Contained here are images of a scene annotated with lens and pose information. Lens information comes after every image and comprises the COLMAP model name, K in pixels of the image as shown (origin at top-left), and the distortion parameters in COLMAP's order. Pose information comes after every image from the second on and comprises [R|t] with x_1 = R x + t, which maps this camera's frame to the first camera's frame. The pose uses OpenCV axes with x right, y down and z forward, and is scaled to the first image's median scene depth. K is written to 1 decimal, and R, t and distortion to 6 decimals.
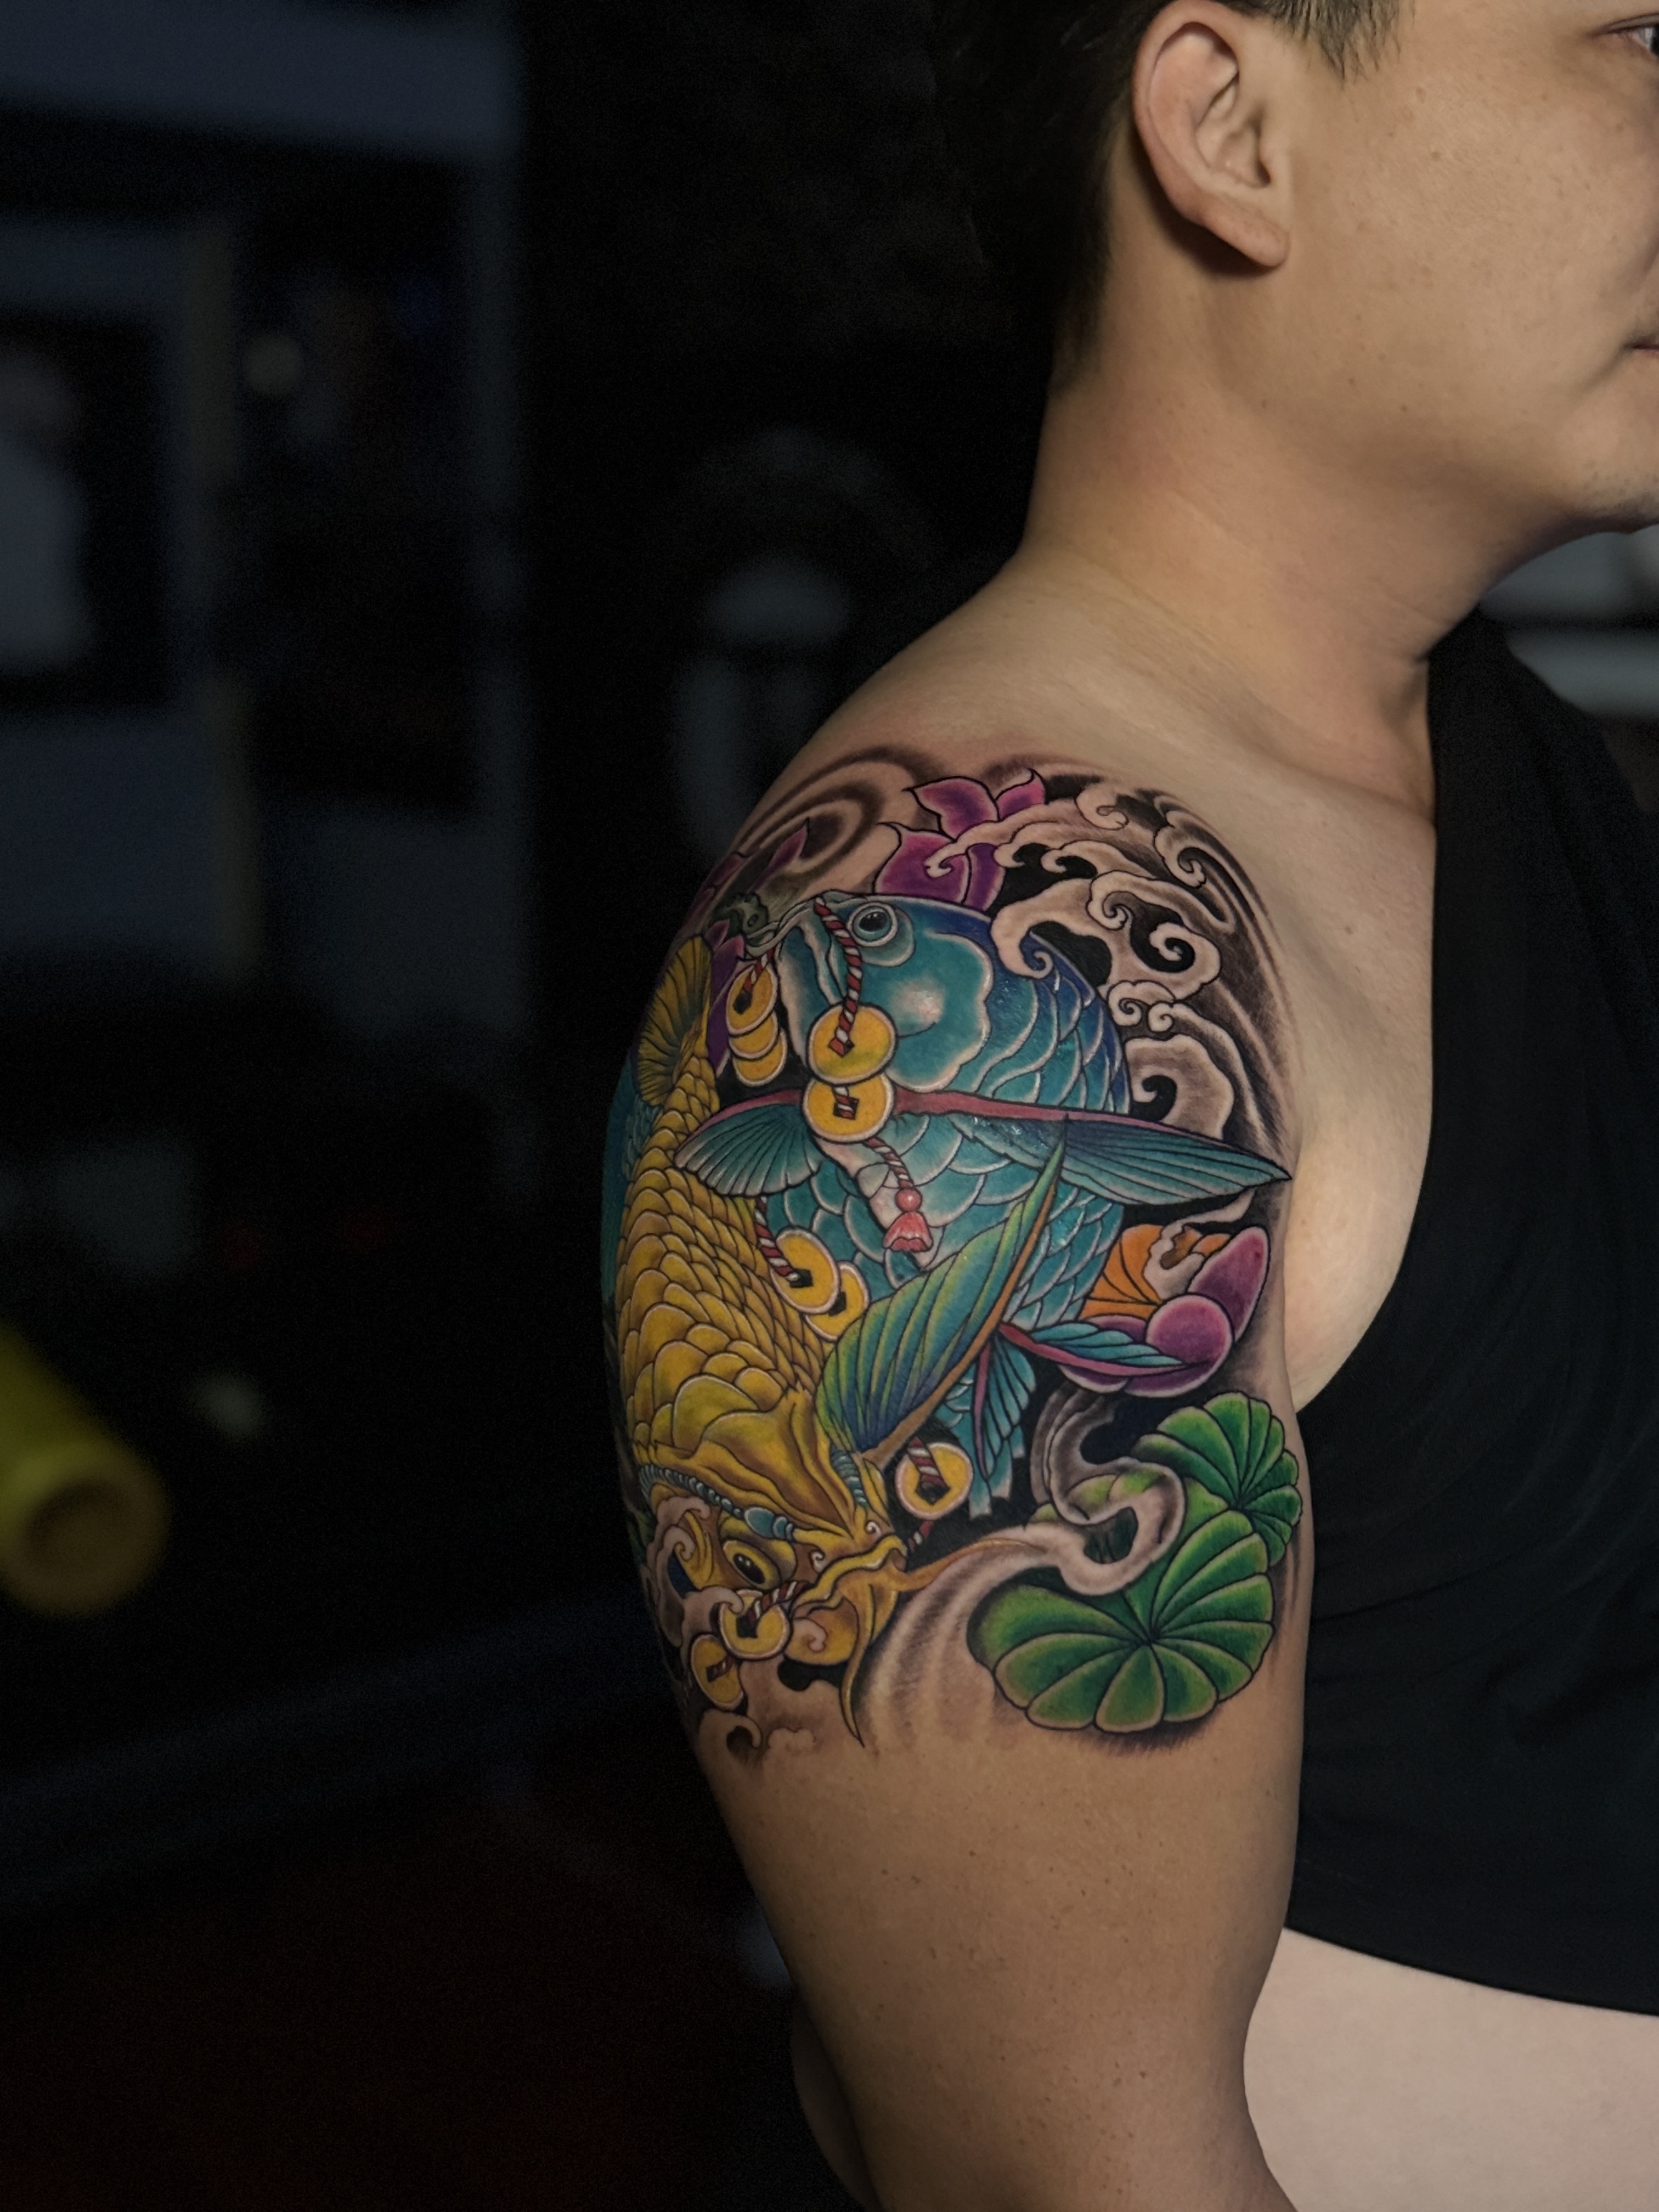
lens RADIAL K [[2406.9, 0, 829.5], [0, 2406.9, 1106.0], [0, 0, 1]] dist [0.029071, 0.026020]
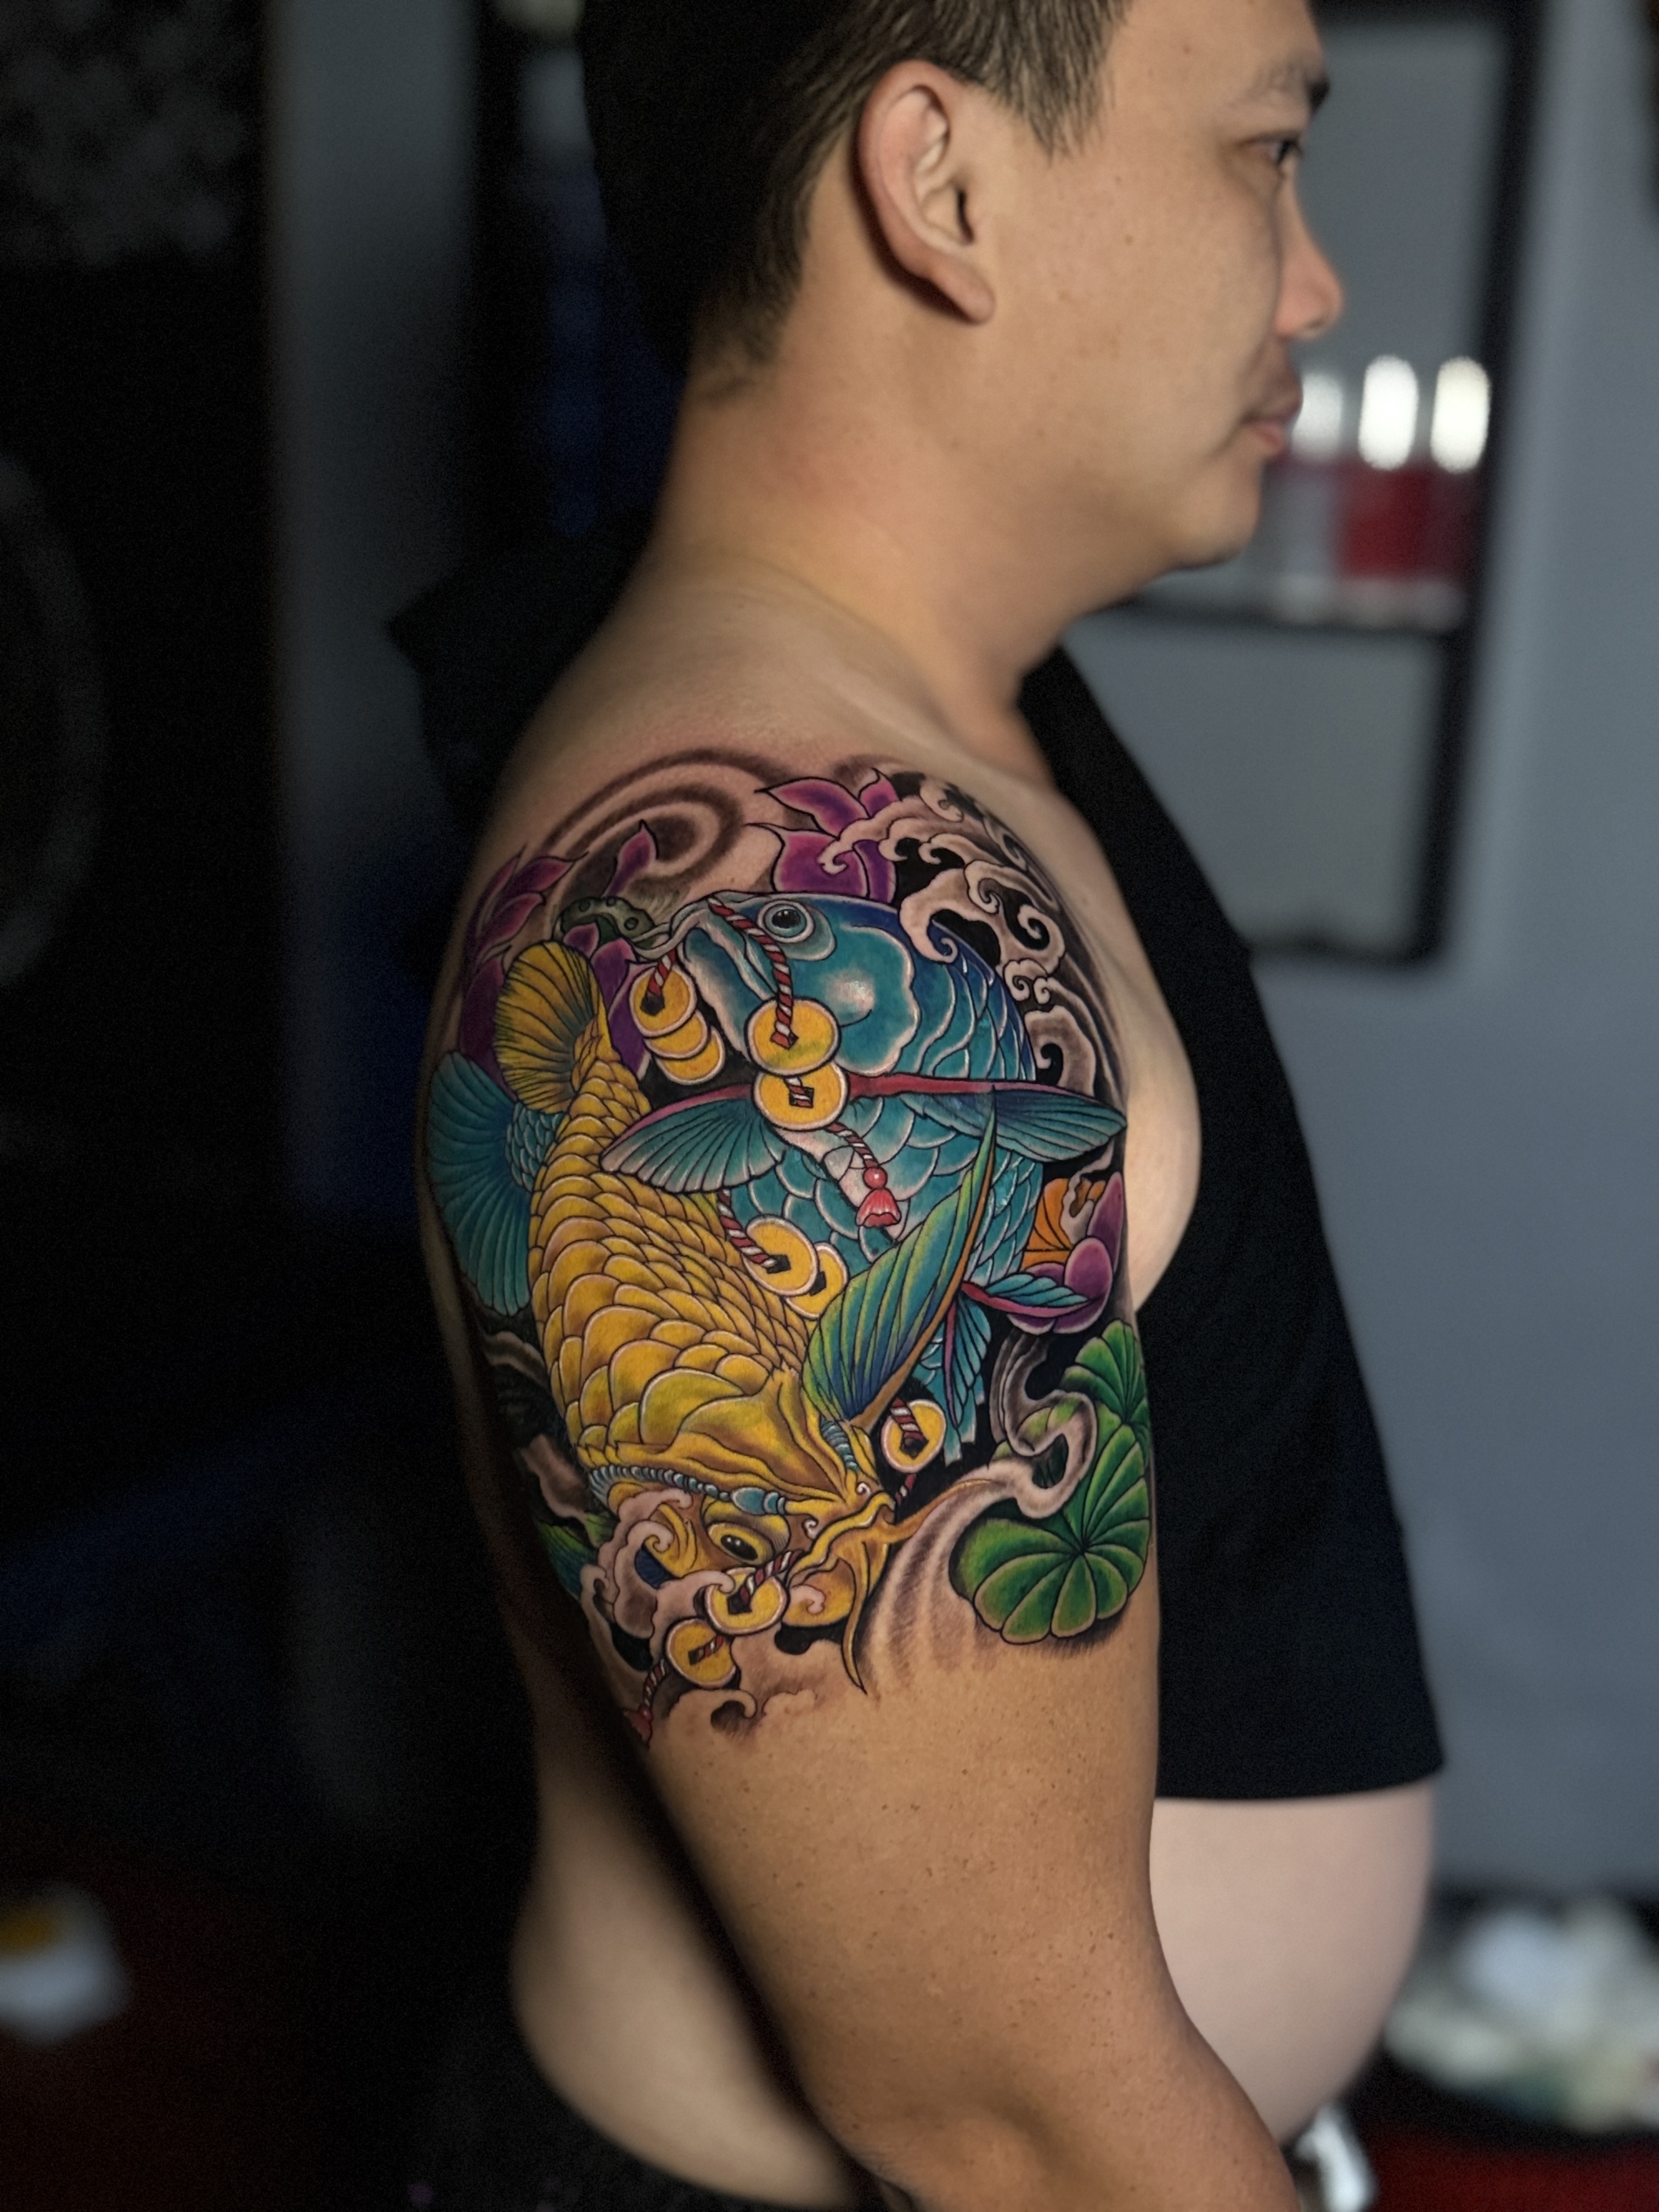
lens RADIAL K [[2406.9, 0, 829.5], [0, 2406.9, 1106.0], [0, 0, 1]] dist [0.029071, 0.026020]
pose [[0.898901, -0.088712, 0.429077, -0.430976], [0.081743, 0.996050, 0.034685, -0.030719], [-0.430459, 0.003896, 0.902602, 0.045931]]
